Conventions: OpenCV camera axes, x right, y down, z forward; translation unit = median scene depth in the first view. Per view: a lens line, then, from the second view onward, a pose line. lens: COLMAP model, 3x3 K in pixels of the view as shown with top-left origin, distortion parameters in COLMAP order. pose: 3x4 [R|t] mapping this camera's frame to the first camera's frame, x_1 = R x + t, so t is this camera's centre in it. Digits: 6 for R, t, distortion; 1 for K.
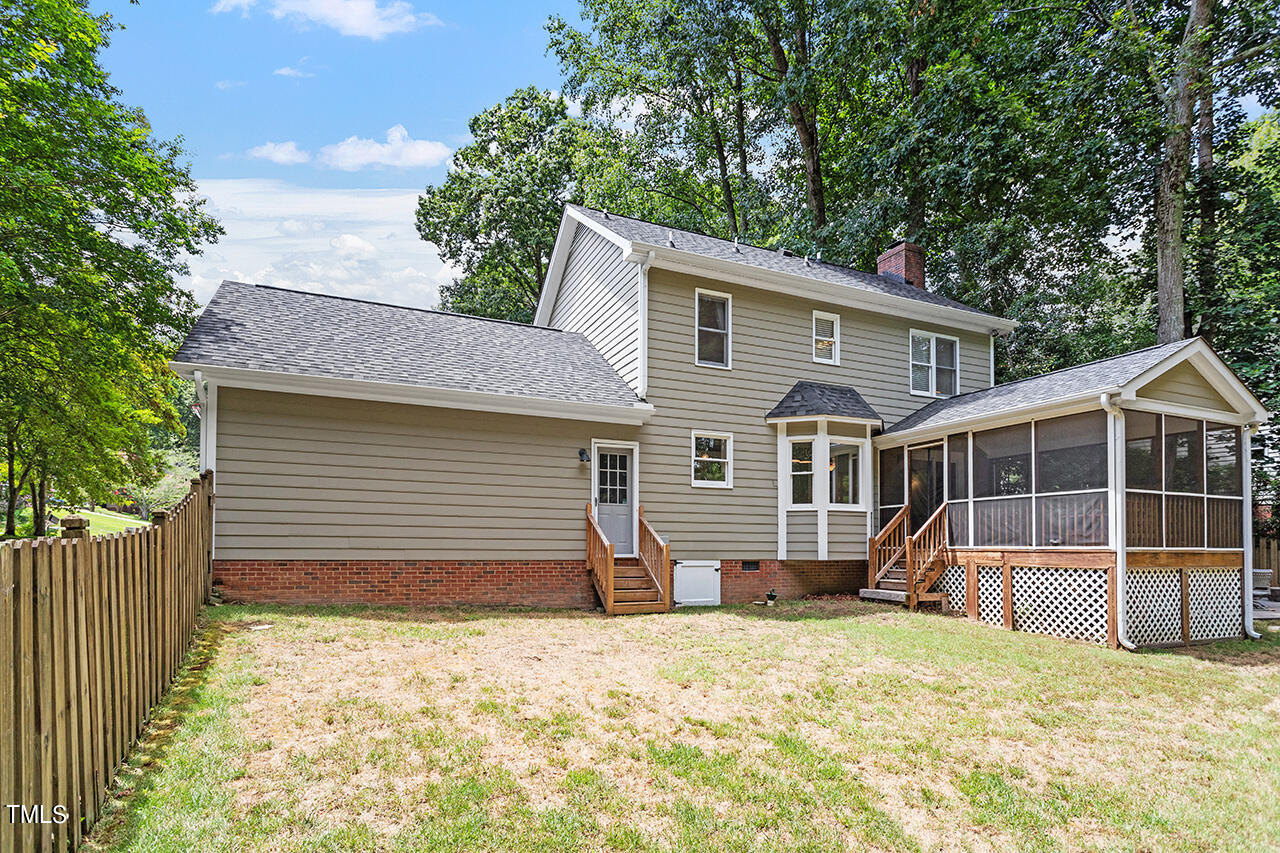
lens RADIAL K [[636.8, 0, 634.4], [0, 636.8, 438.6], [0, 0, 1]] dist [0.004326, 0.000811]
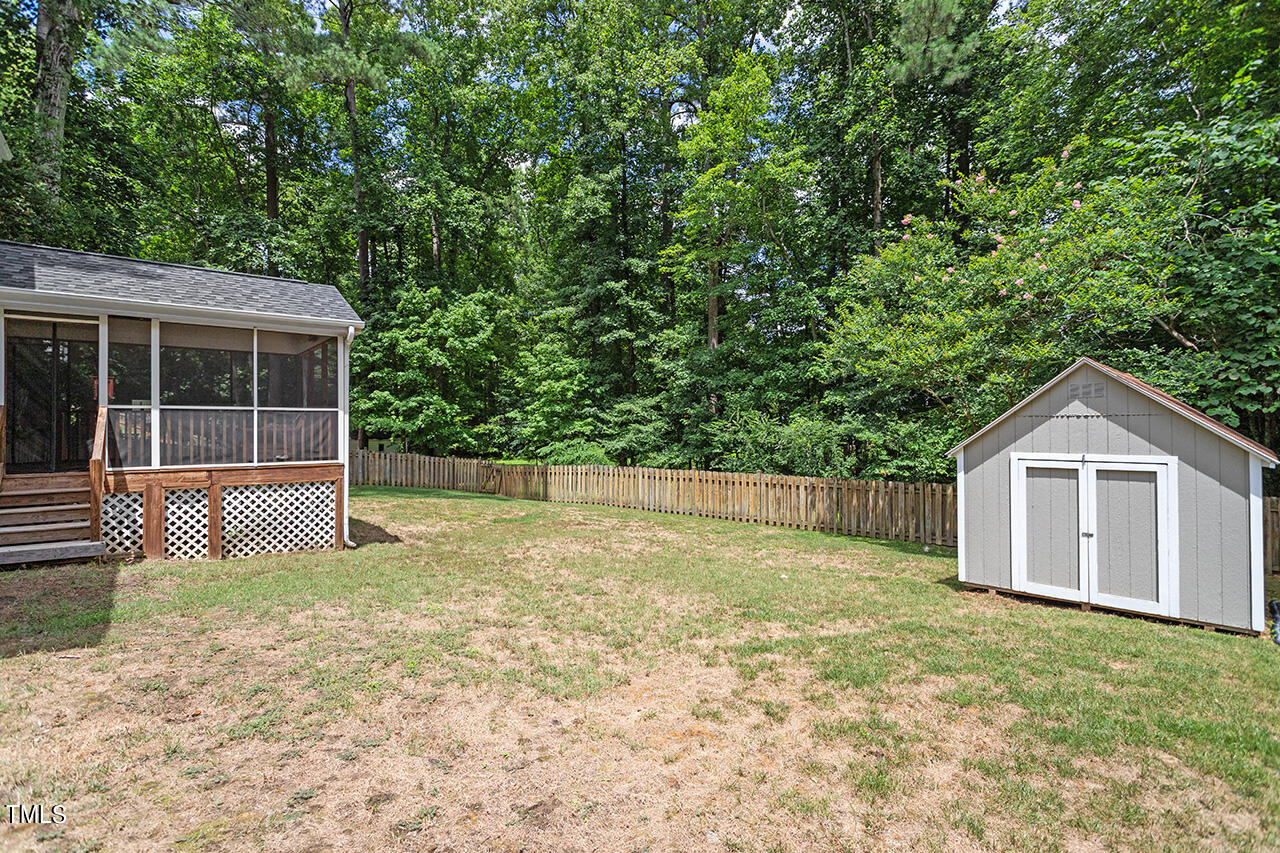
lens RADIAL K [[612.7, 0, 635.6], [0, 612.7, 395.1], [0, 0, 1]] dist [0.000067, 0.000854]
pose [[-0.243679, 0.042086, 0.968942, -0.376884], [-0.159686, 0.983682, -0.082886, 0.055700], [-0.956620, -0.174924, -0.232982, 0.684319]]
